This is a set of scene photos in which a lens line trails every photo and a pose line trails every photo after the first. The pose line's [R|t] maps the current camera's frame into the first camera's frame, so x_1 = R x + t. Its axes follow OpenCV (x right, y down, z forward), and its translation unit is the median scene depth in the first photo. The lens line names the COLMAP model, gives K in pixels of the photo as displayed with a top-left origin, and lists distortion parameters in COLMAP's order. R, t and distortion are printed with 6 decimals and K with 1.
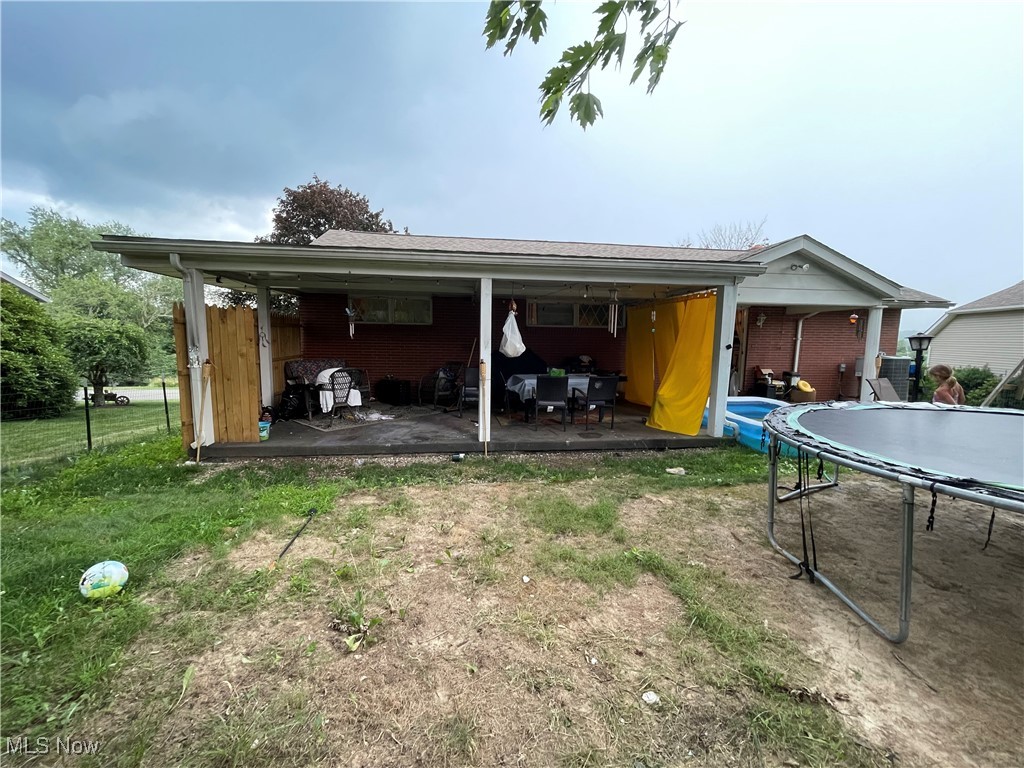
lens RADIAL K [[411.1, 0, 512.0], [0, 411.1, 384.0], [0, 0, 1]] dist [-0.002047, -0.000171]
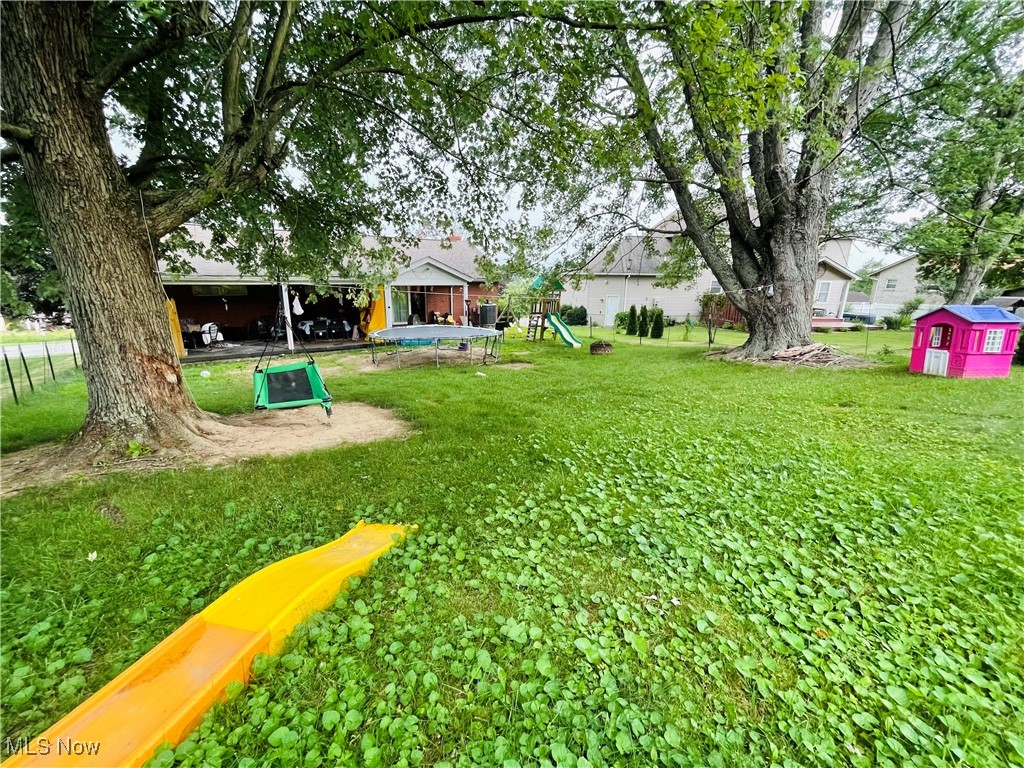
lens RADIAL K [[411.1, 0, 512.0], [0, 411.1, 384.0], [0, 0, 1]] dist [-0.002047, -0.000171]
pose [[0.883471, -0.122055, 0.452306, -0.035035], [0.055200, 0.985861, 0.158215, 0.022670], [-0.465222, -0.114811, 0.877717, -1.695380]]
